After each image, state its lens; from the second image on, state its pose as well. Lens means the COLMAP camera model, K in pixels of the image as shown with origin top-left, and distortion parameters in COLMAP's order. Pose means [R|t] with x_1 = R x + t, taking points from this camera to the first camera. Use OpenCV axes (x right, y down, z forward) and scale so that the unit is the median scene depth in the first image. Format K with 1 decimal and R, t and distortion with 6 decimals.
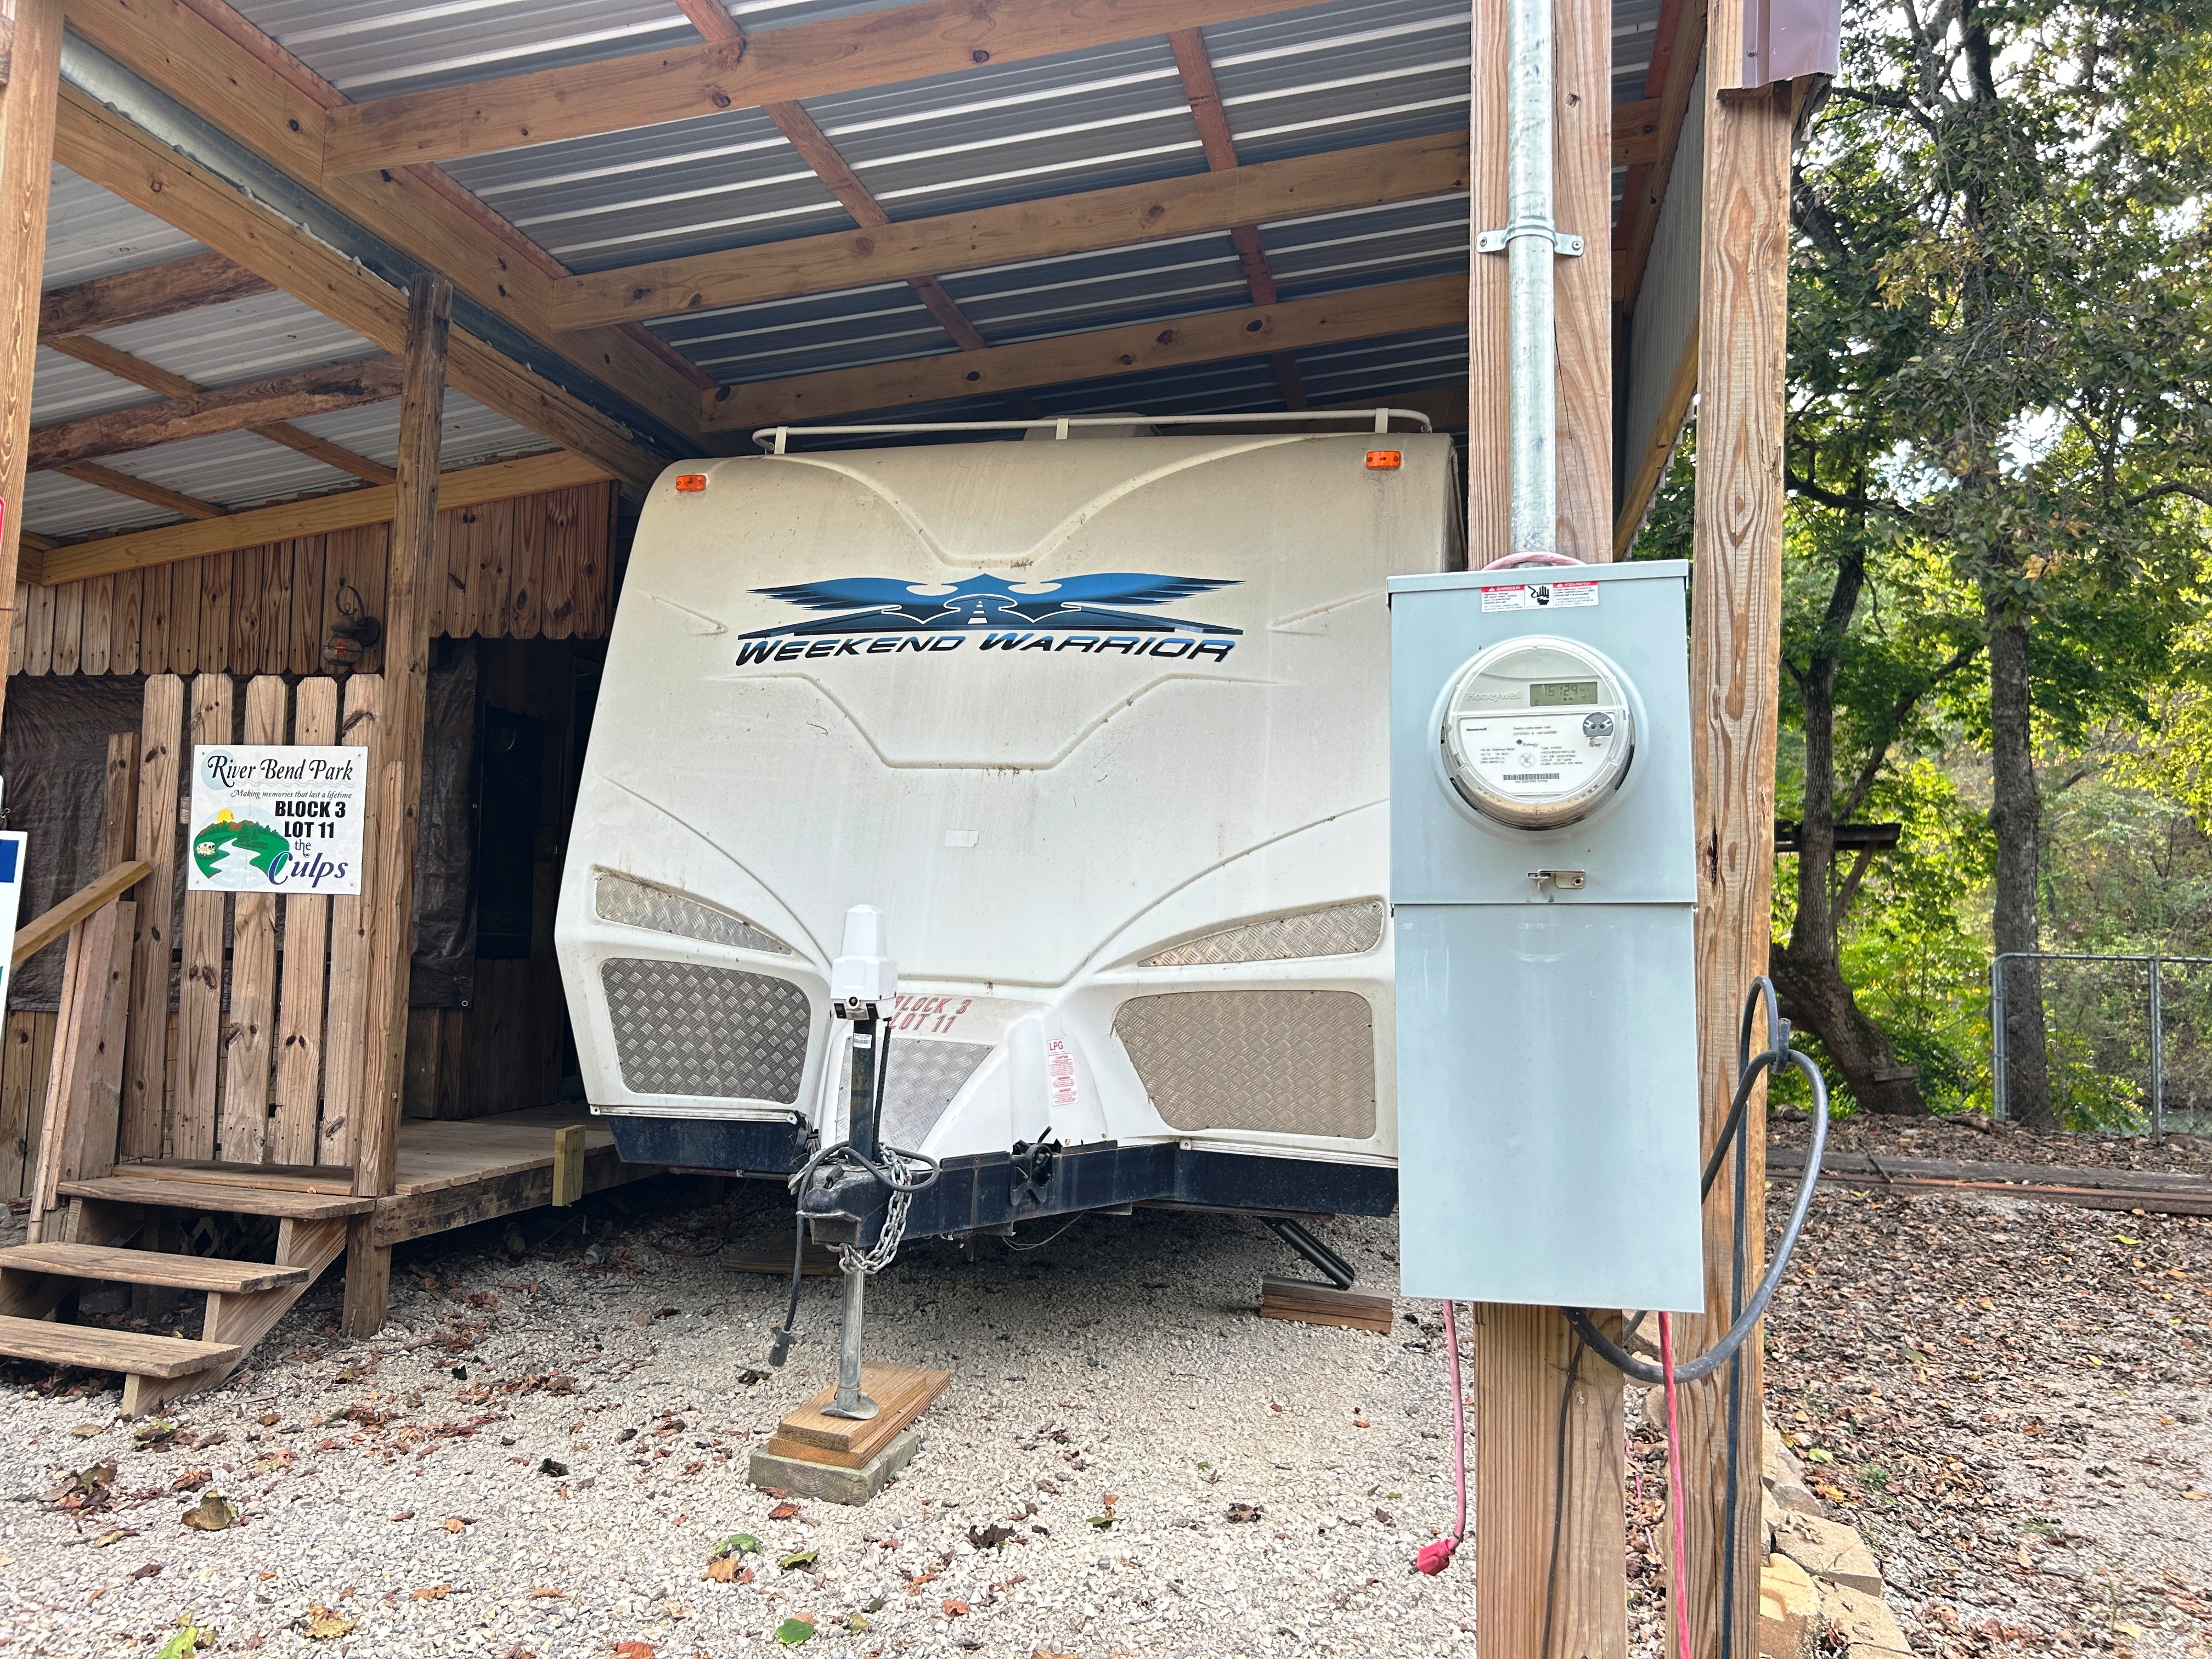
lens RADIAL K [[1653.3, 0, 1100.3], [0, 1653.3, 821.3], [0, 0, 1]] dist [0.028936, -0.021030]
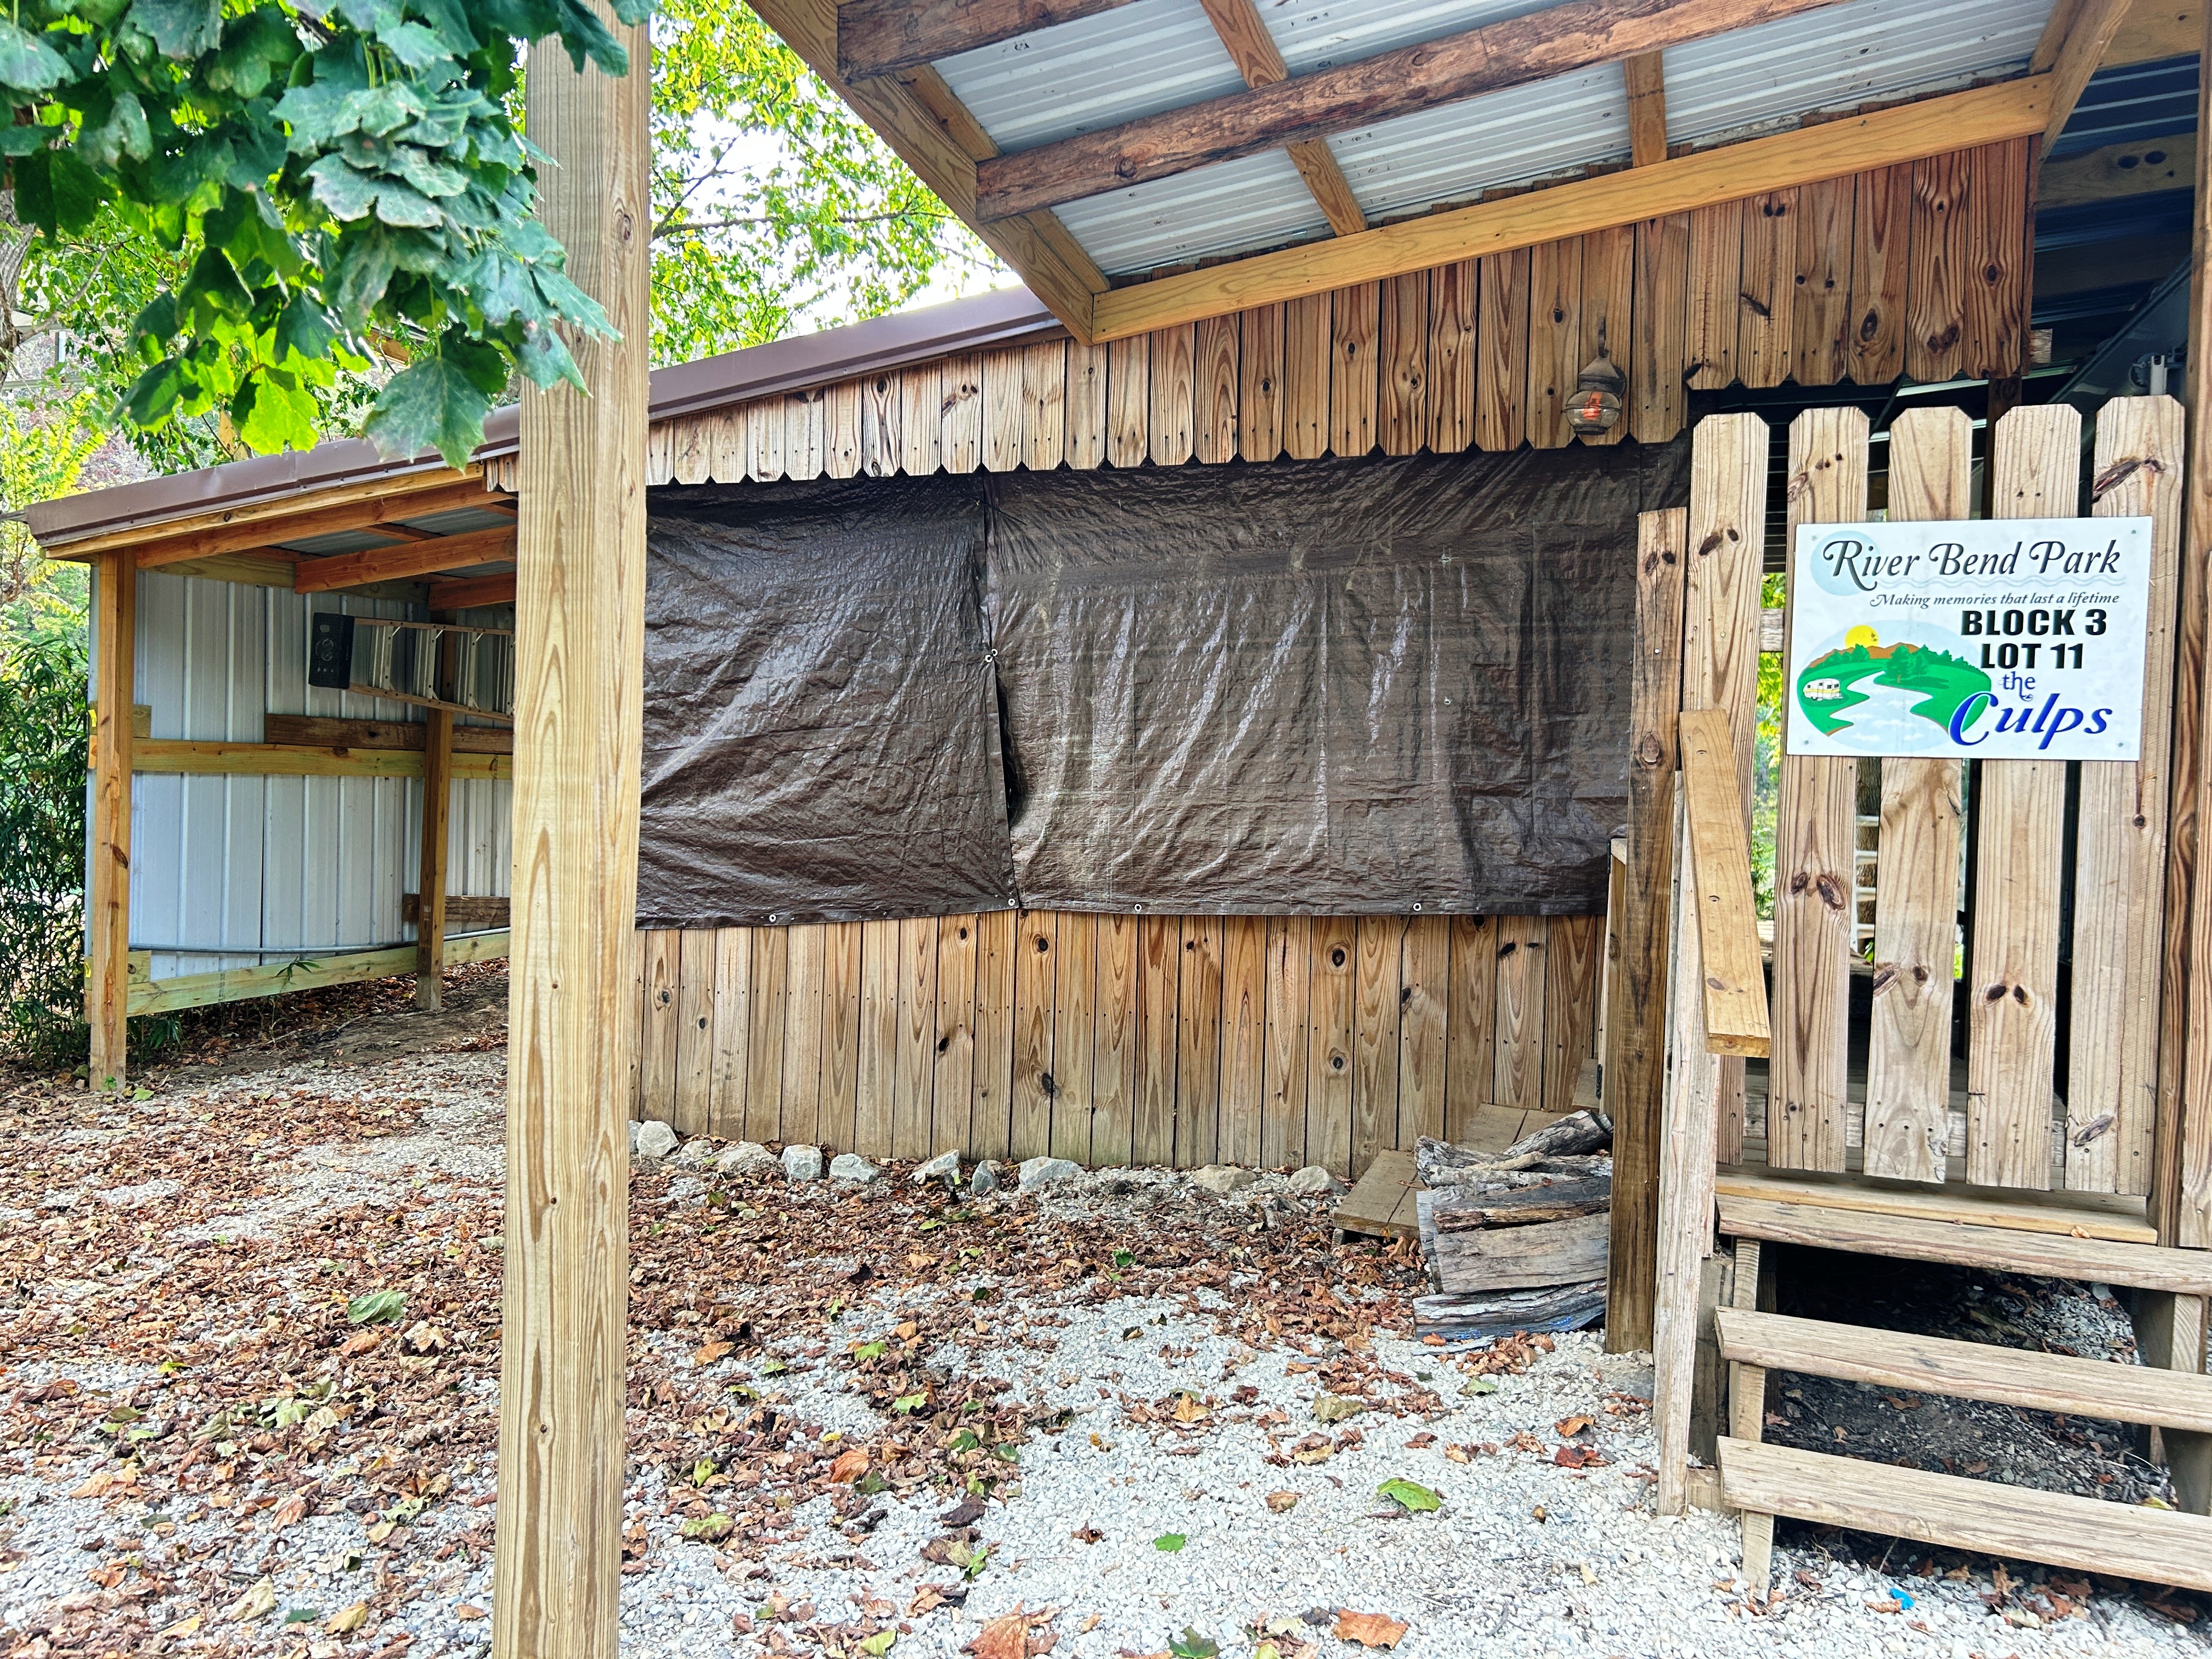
lens RADIAL K [[1653.3, 0, 1108.8], [0, 1653.3, 835.8], [0, 0, 1]] dist [0.028936, -0.021030]
pose [[0.994034, -0.000967, -0.109063, -0.744607], [0.011244, 0.995542, 0.093651, 0.009724], [0.108486, -0.094319, 0.989613, 0.341474]]
